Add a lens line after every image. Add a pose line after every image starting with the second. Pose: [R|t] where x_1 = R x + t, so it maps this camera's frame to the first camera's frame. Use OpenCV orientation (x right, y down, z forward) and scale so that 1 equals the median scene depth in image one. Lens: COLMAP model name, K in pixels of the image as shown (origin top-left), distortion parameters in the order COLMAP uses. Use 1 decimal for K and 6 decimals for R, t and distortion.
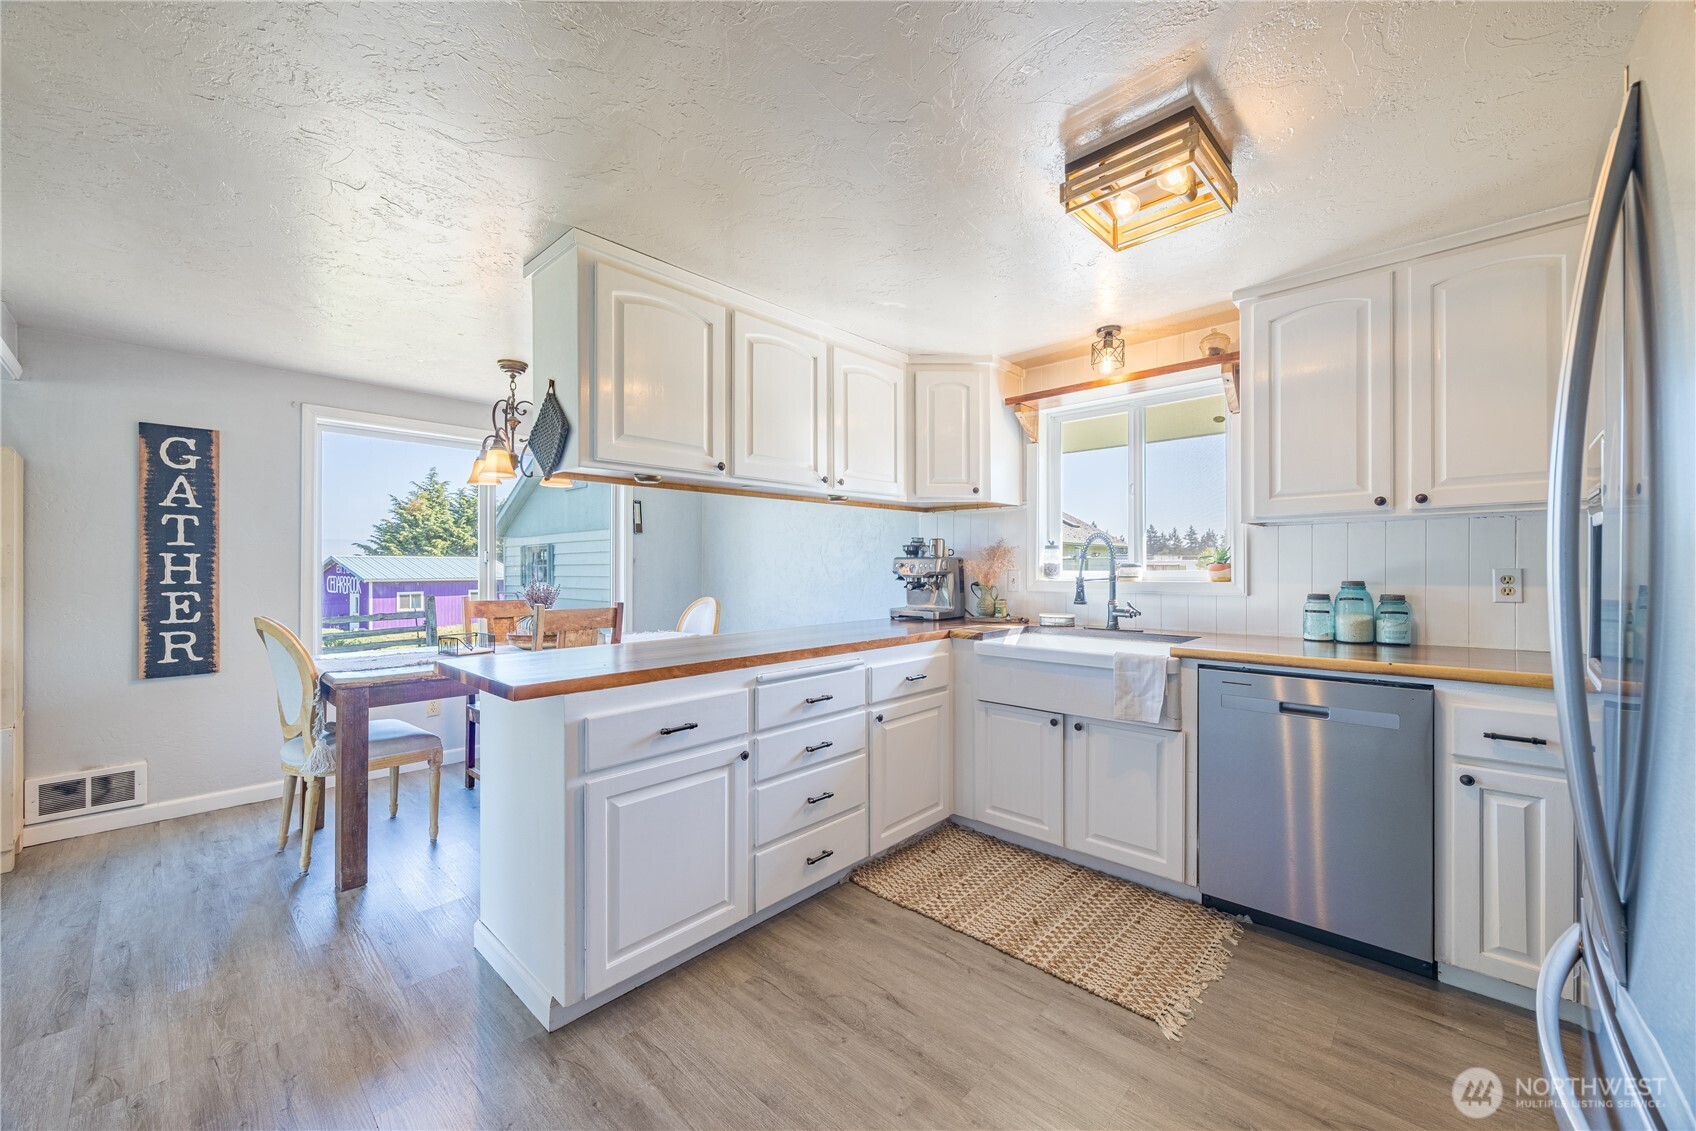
lens RADIAL K [[646.2, 0, 848.0], [0, 646.2, 568.3], [0, 0, 1]] dist [-0.004810, -0.000403]
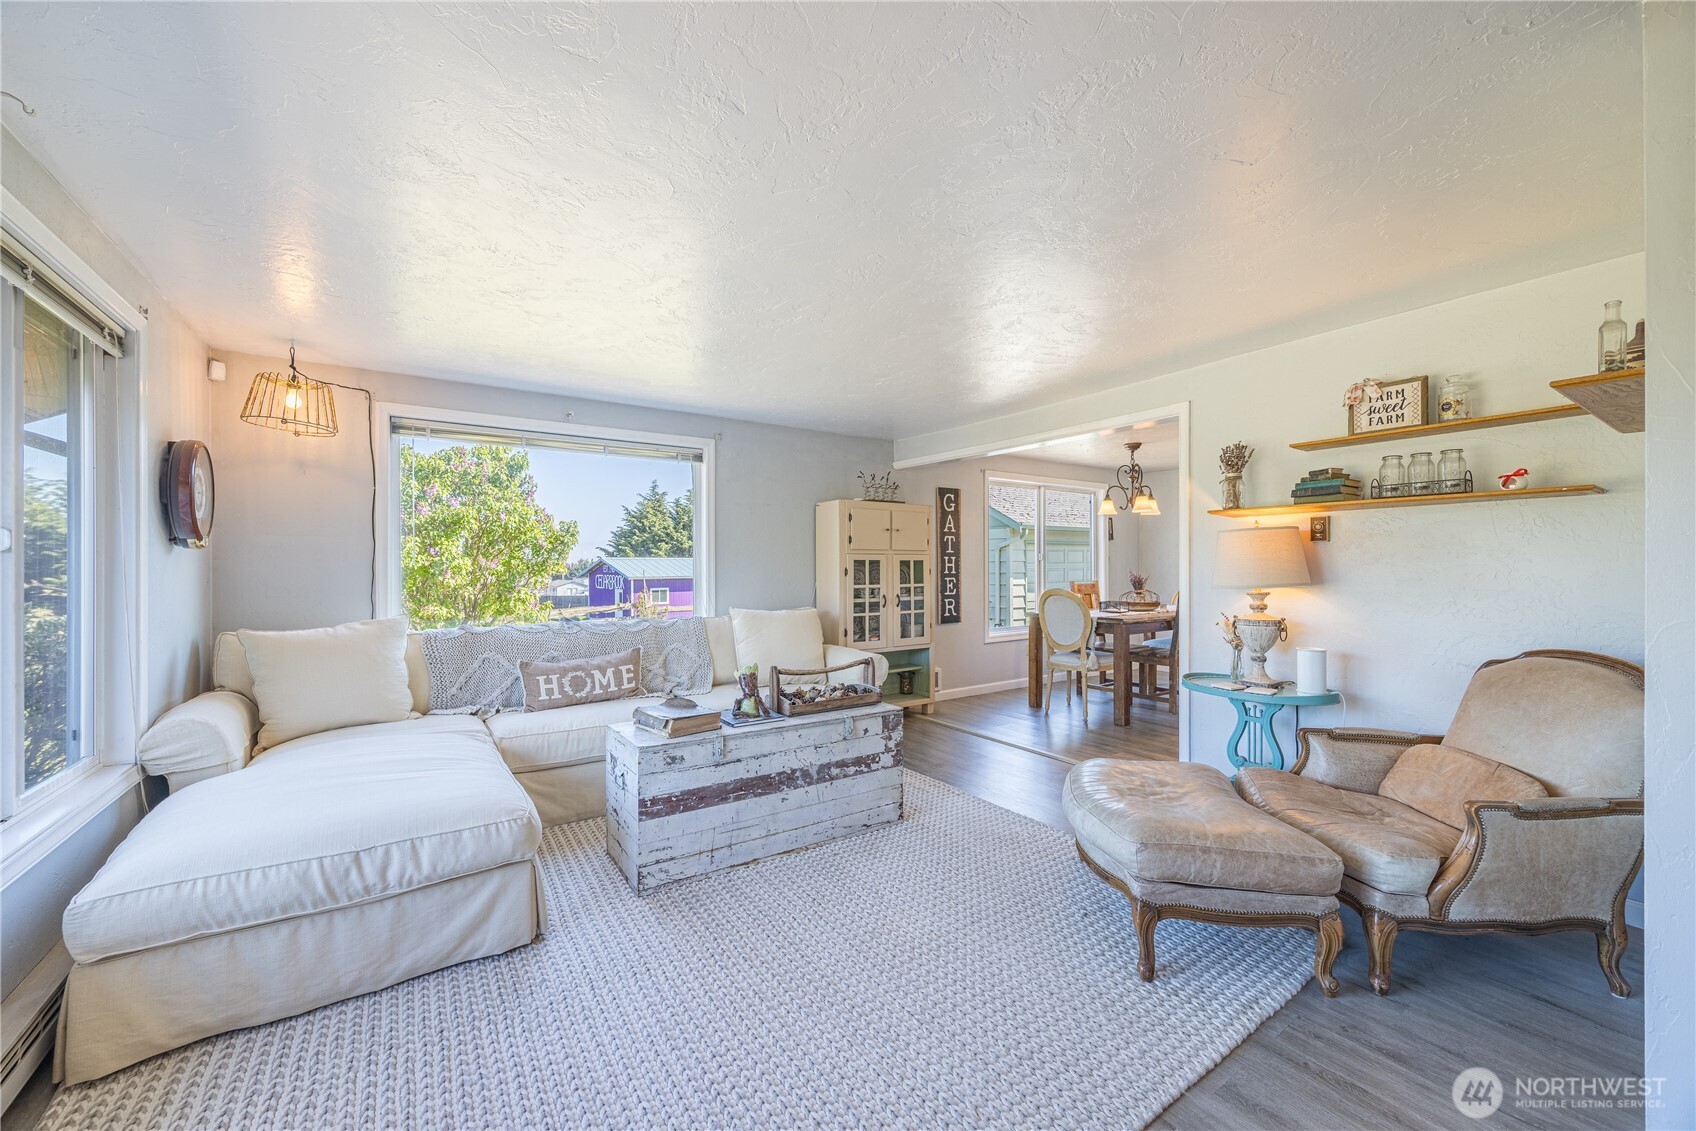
lens RADIAL K [[646.2, 0, 845.1], [0, 646.2, 566.2], [0, 0, 1]] dist [-0.004810, -0.000403]
pose [[0.973963, -0.005280, -0.226647, -0.930897], [0.005167, 0.999986, -0.001091, 0.004592], [0.226650, -0.000109, 0.973976, -0.895475]]
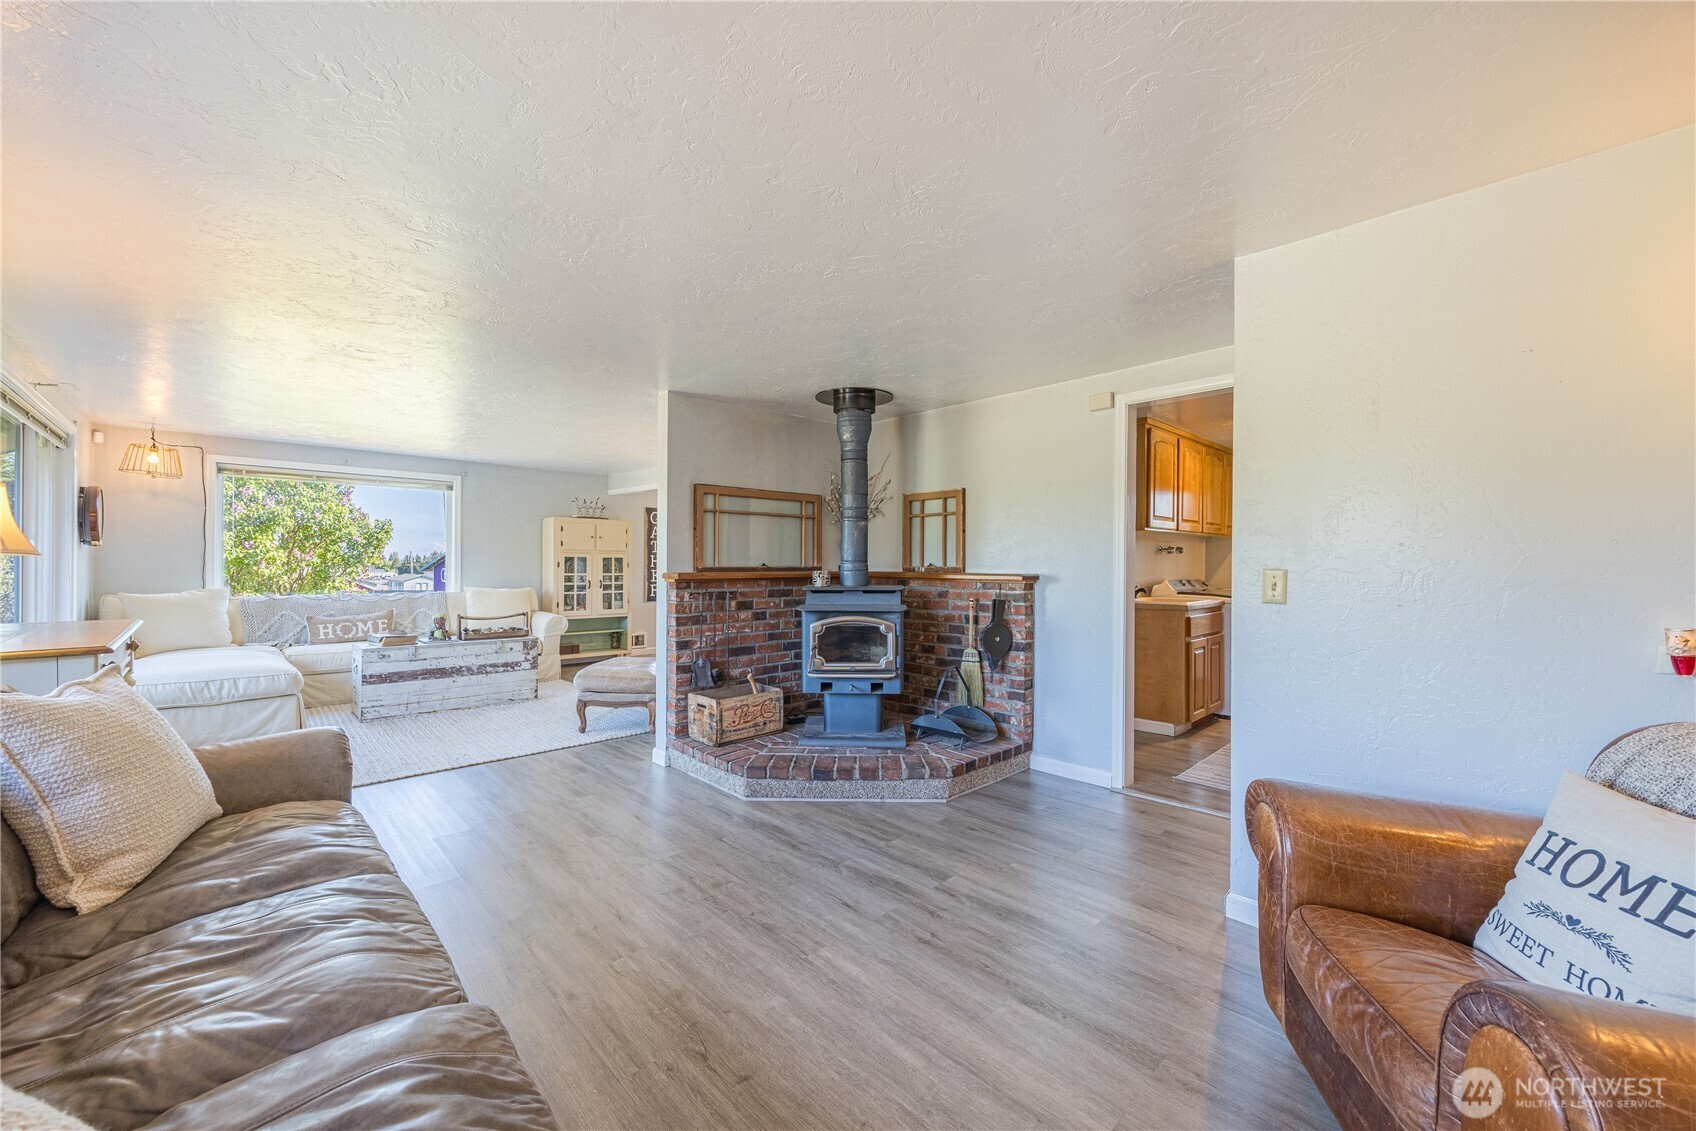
lens RADIAL K [[646.2, 0, 845.6], [0, 646.2, 564.8], [0, 0, 1]] dist [-0.004810, -0.000403]
pose [[0.998747, 0.006058, -0.049680, -0.114378], [-0.005988, 0.999981, 0.001572, 0.006860], [0.049688, -0.001273, 0.998764, -1.686488]]
